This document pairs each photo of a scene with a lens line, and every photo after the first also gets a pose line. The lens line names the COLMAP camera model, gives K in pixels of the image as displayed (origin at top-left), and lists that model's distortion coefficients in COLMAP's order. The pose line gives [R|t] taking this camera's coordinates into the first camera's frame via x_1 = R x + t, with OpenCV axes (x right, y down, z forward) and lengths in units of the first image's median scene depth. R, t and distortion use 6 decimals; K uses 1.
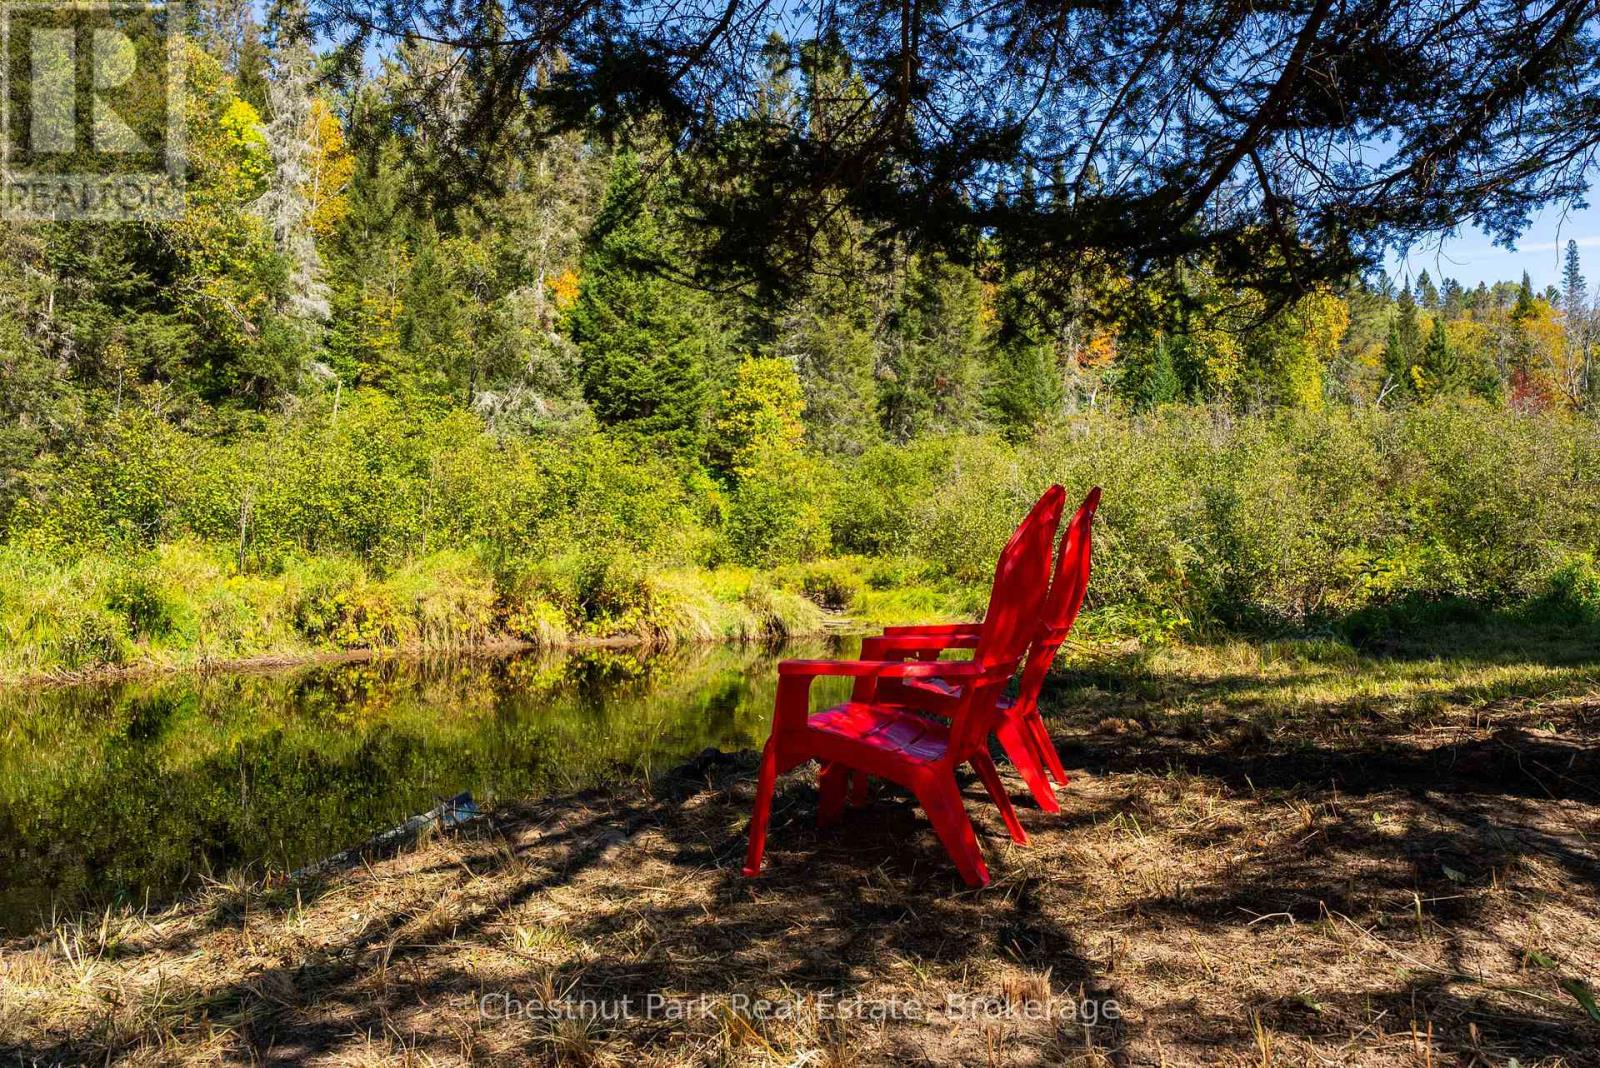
lens RADIAL K [[1282.2, 0, 793.7], [0, 1282.2, 533.2], [0, 0, 1]] dist [-0.017063, 0.039082]
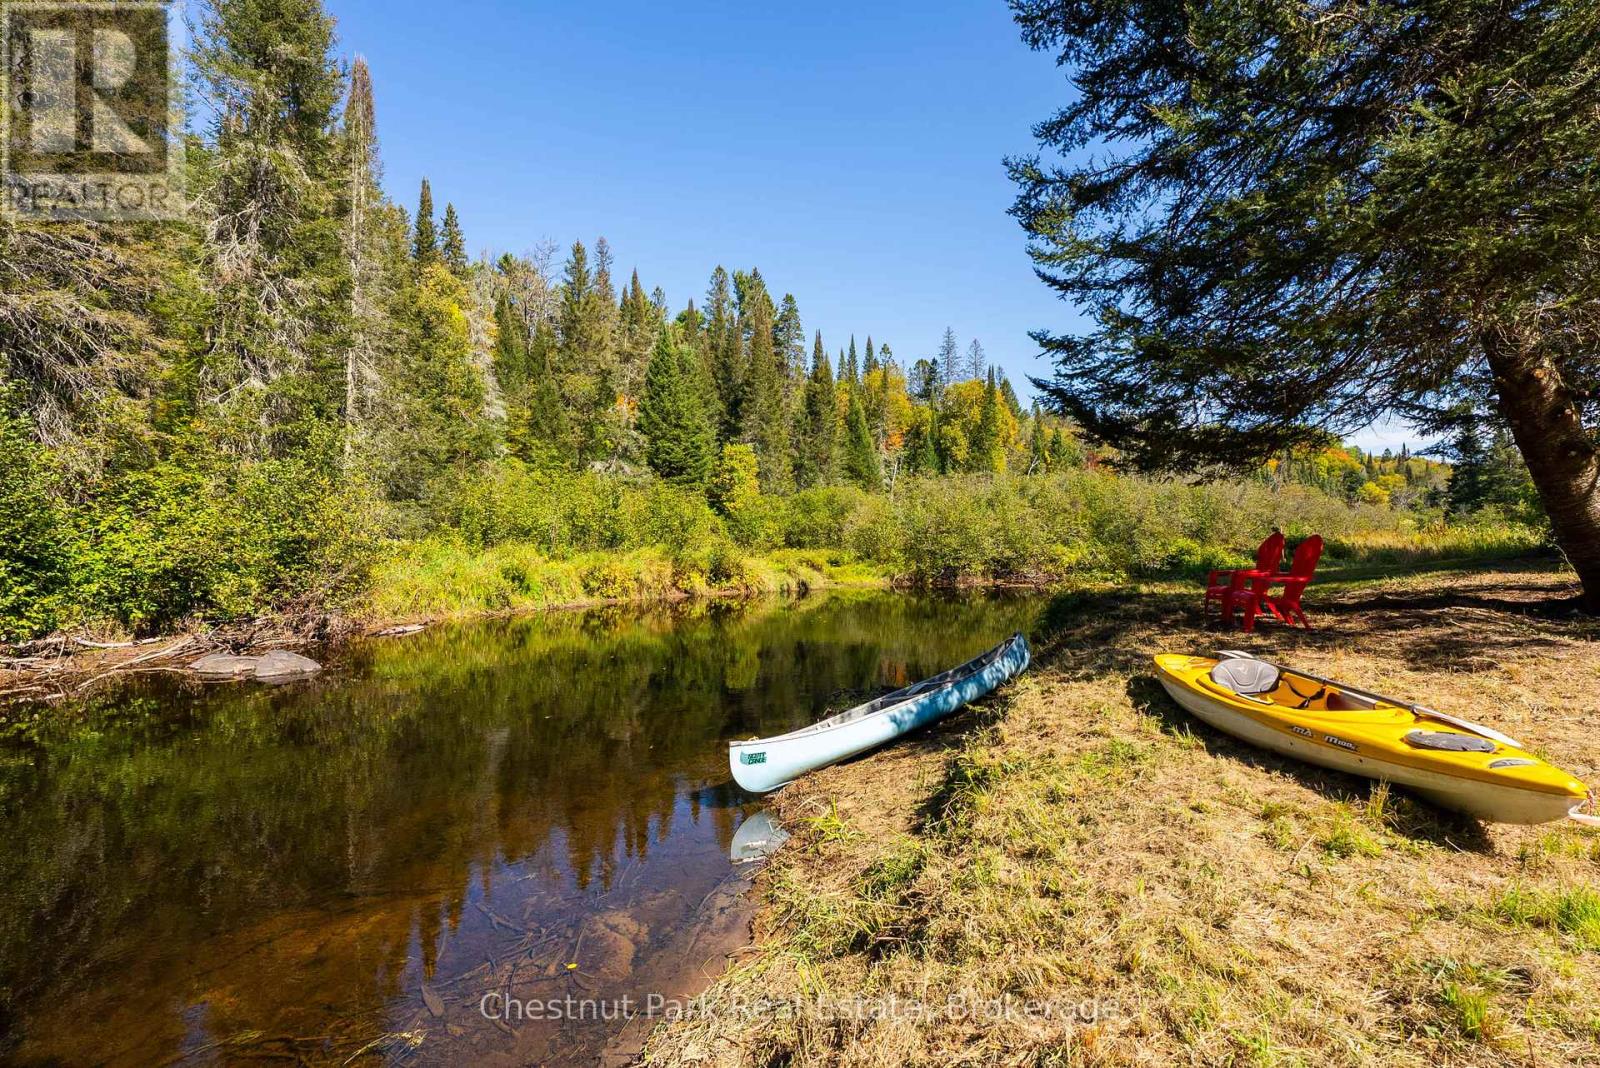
lens RADIAL K [[711.6, 0, 797.8], [0, 711.6, 535.4], [0, 0, 1]] dist [0.000703, 0.000102]
pose [[0.988842, -0.004637, 0.148894, -0.105659], [0.004736, 0.999989, -0.000314, -0.002171], [-0.148891, 0.001015, 0.988853, -0.059462]]
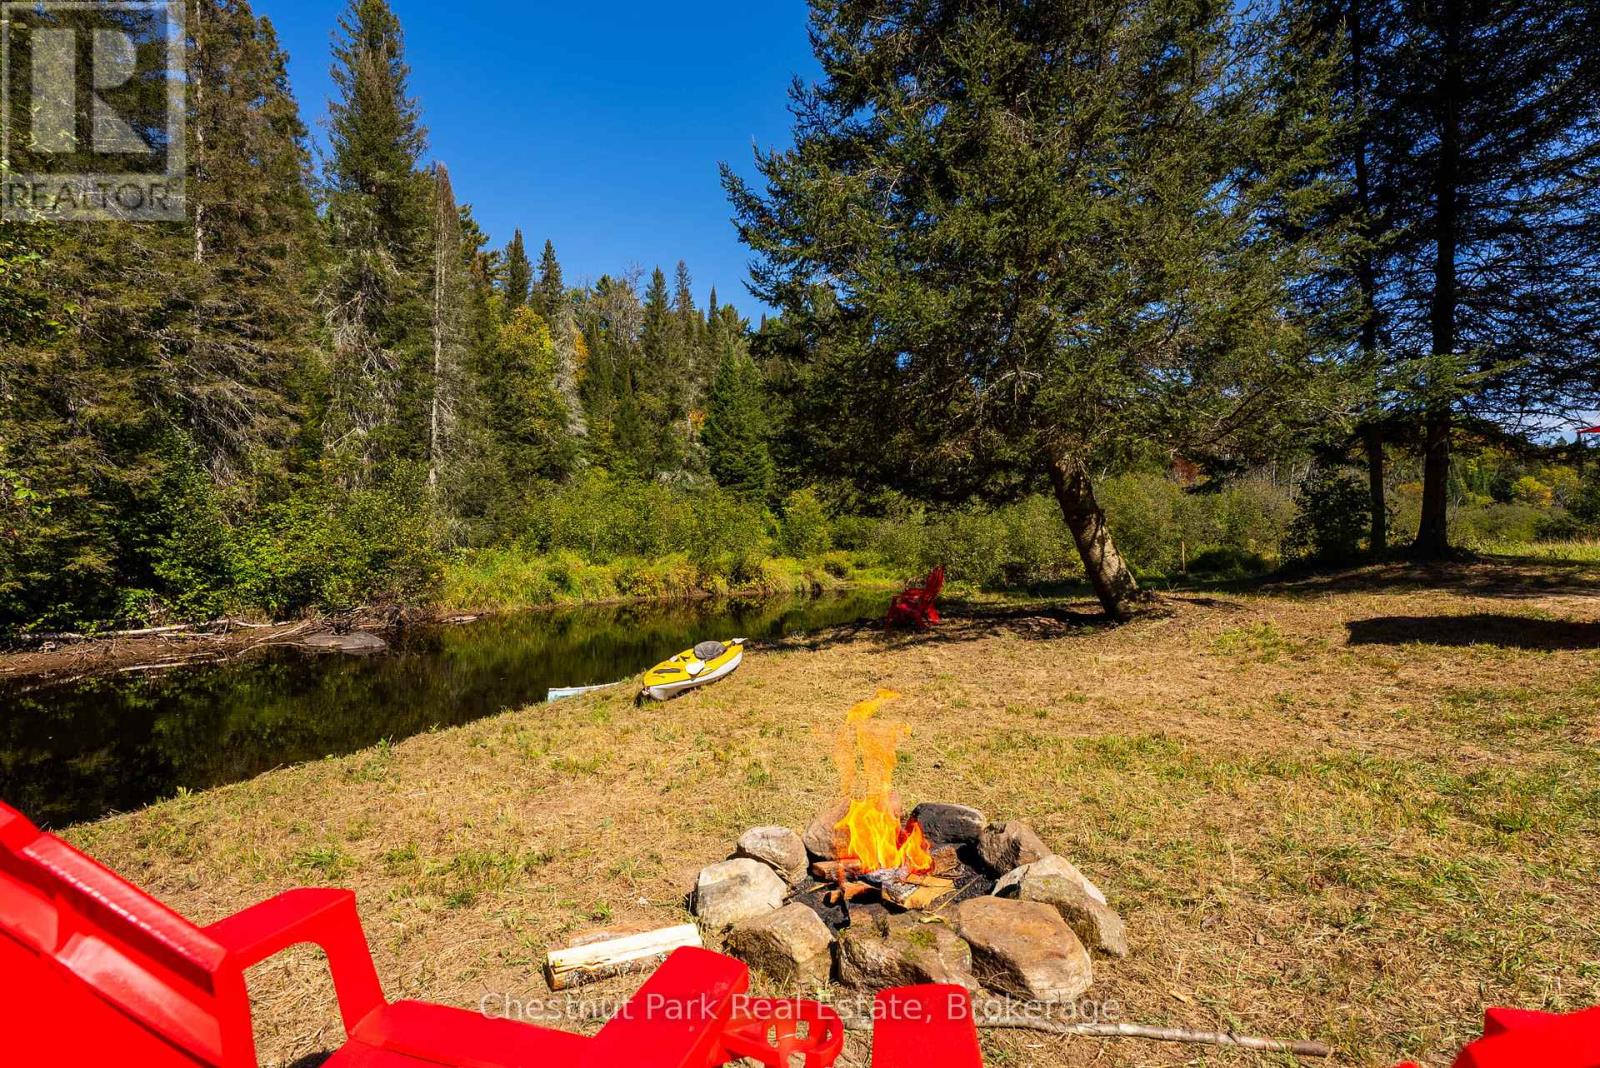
lens RADIAL K [[711.6, 0, 797.8], [0, 711.6, 535.4], [0, 0, 1]] dist [0.000703, 0.000102]
pose [[0.999993, -0.002328, 0.002881, -0.028448], [0.002317, 0.999989, 0.004019, -0.012196], [-0.002891, -0.004012, 0.999988, -0.143400]]
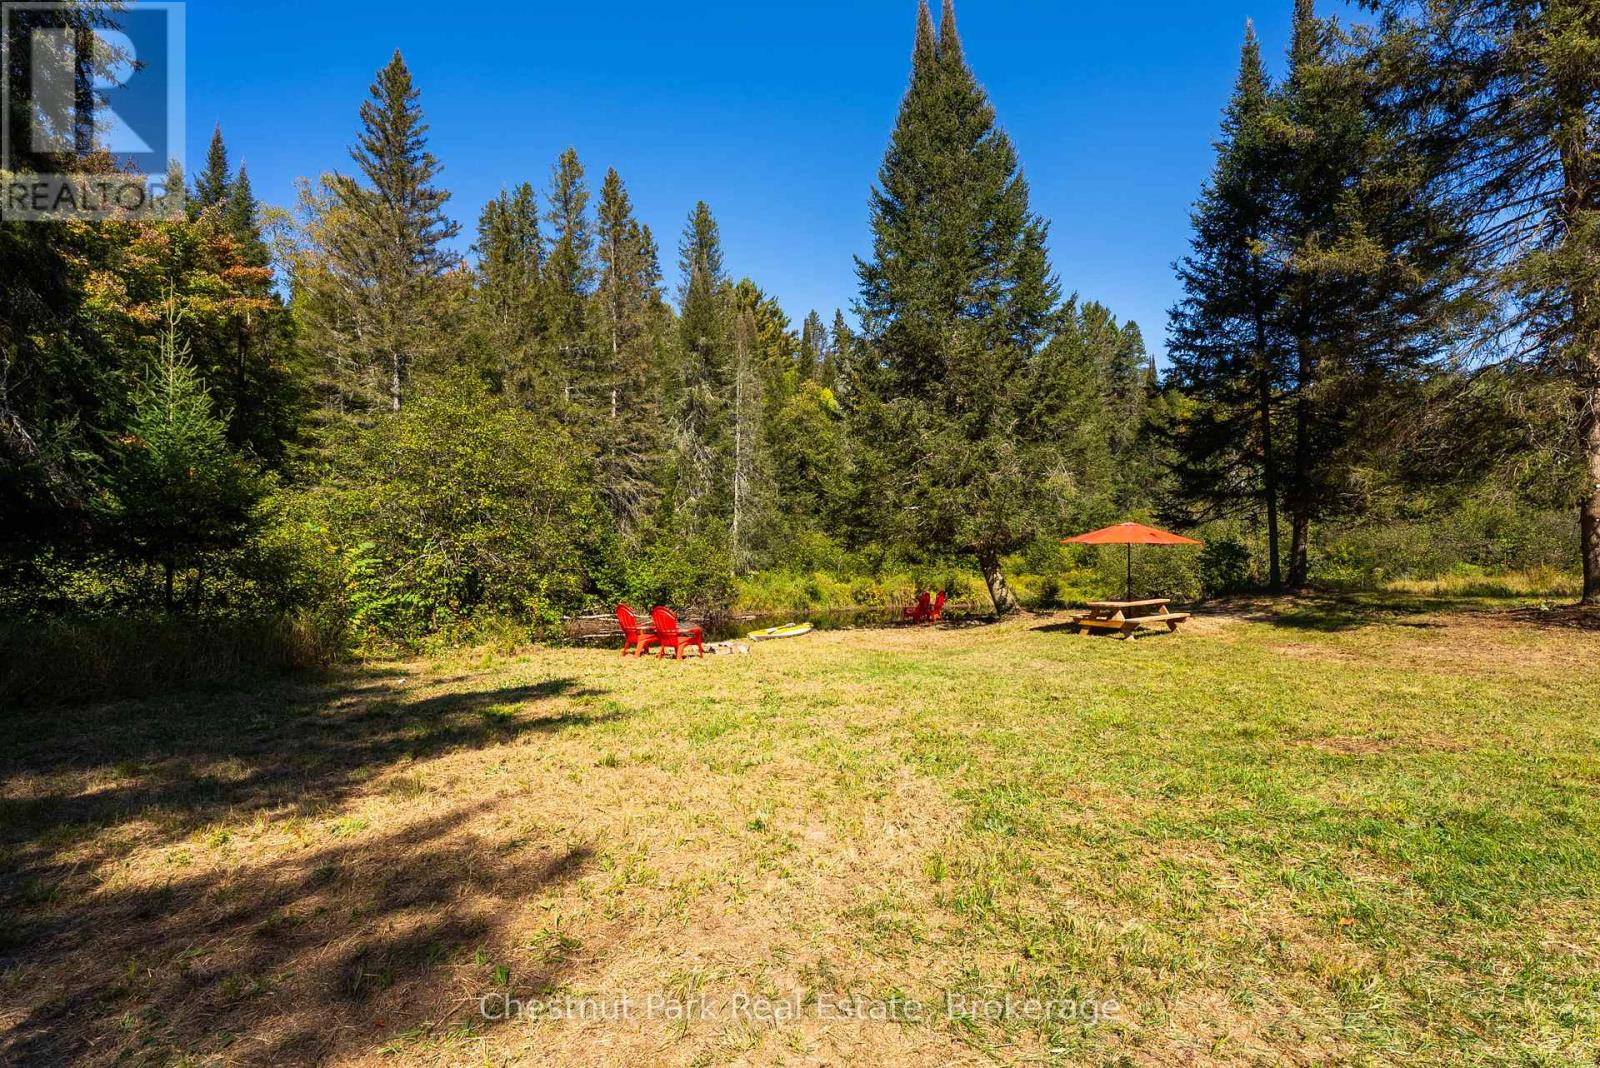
lens RADIAL K [[715.5, 0, 796.8], [0, 715.5, 534.3], [0, 0, 1]] dist [-0.011227, 0.000142]
pose [[0.906711, -0.018579, -0.421344, 0.113827], [0.012689, 0.999779, -0.016779, -0.028894], [0.421562, 0.009868, 0.906746, -0.328001]]
